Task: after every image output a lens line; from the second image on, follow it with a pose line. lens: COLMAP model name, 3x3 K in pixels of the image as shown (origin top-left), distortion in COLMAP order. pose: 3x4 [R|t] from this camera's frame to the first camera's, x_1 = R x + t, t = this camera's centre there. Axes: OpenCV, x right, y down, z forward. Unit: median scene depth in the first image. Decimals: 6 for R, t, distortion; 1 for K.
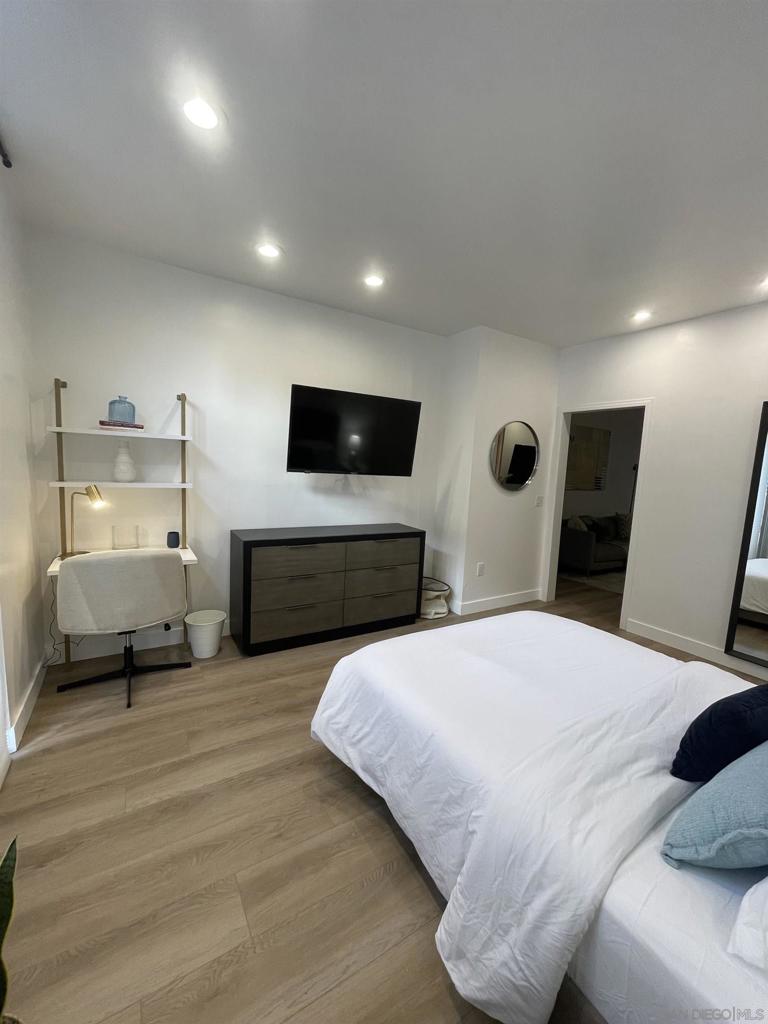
lens RADIAL K [[413.0, 0, 388.5], [0, 413.0, 510.7], [0, 0, 1]] dist [-0.003782, 0.000689]
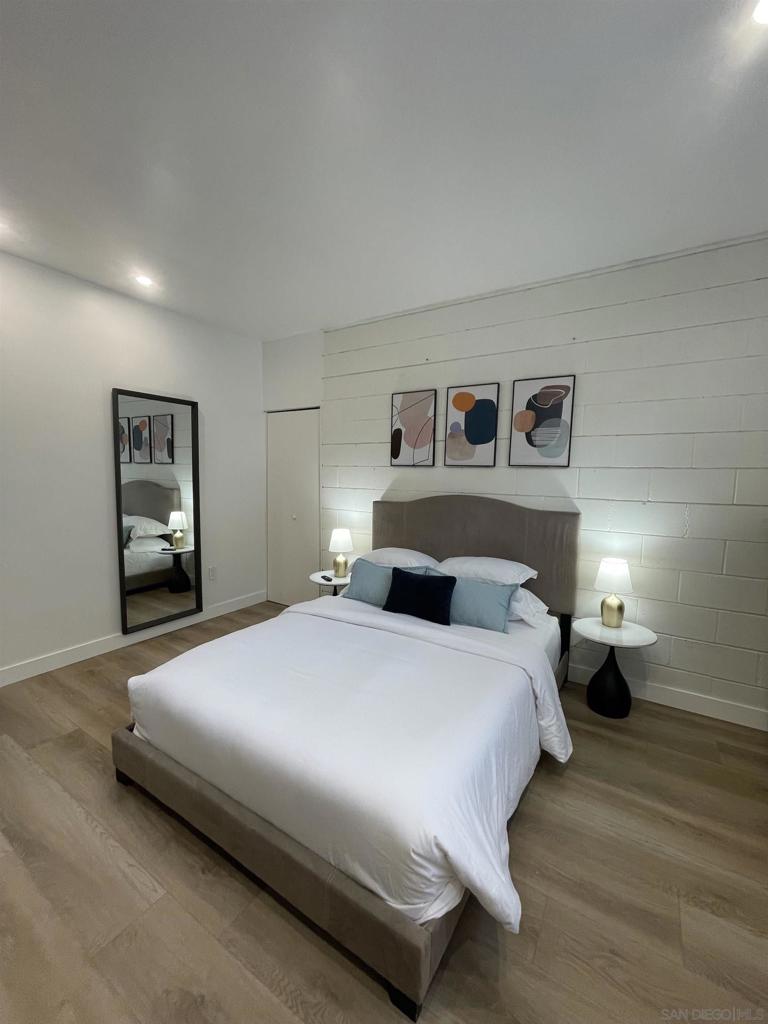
lens RADIAL K [[413.0, 0, 388.5], [0, 413.0, 510.7], [0, 0, 1]] dist [-0.003782, 0.000689]
pose [[-0.430160, -0.138085, 0.892129, -0.491857], [0.058388, 0.981908, 0.180134, -0.151043], [-0.900862, 0.129576, -0.414315, 1.188199]]
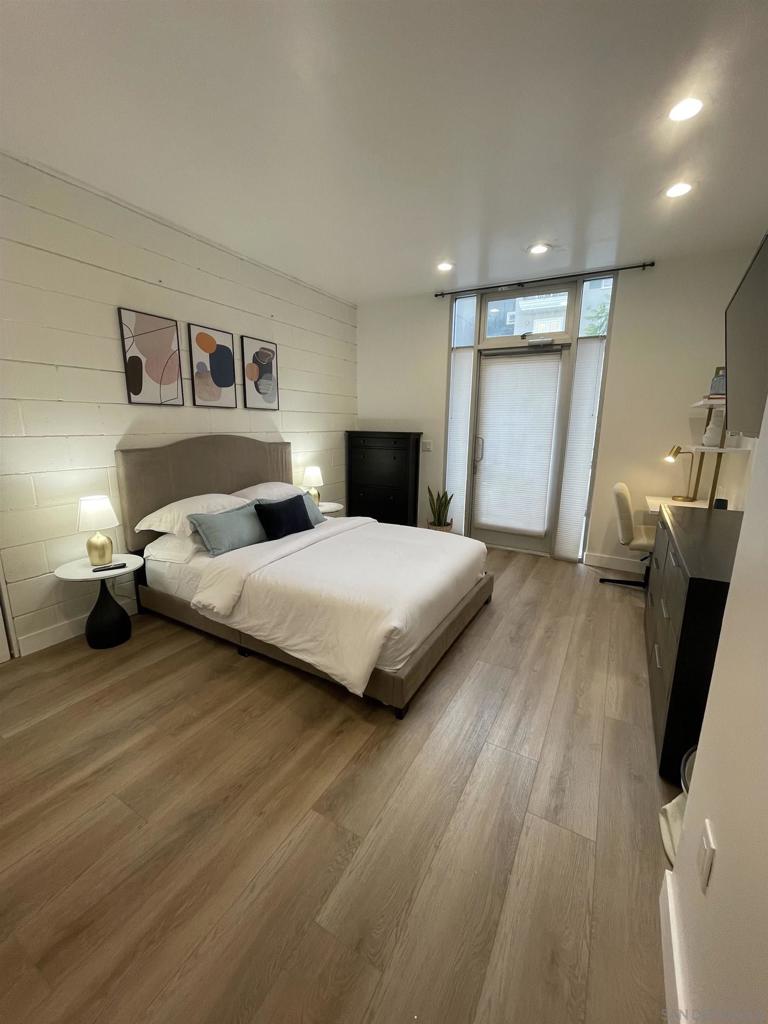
lens RADIAL K [[413.0, 0, 388.5], [0, 413.0, 510.7], [0, 0, 1]] dist [-0.003782, 0.000689]
pose [[-0.875917, 0.039419, -0.480849, 0.929835], [-0.108841, 0.954819, 0.276539, -0.154866], [0.470025, 0.294561, -0.832052, 2.043107]]
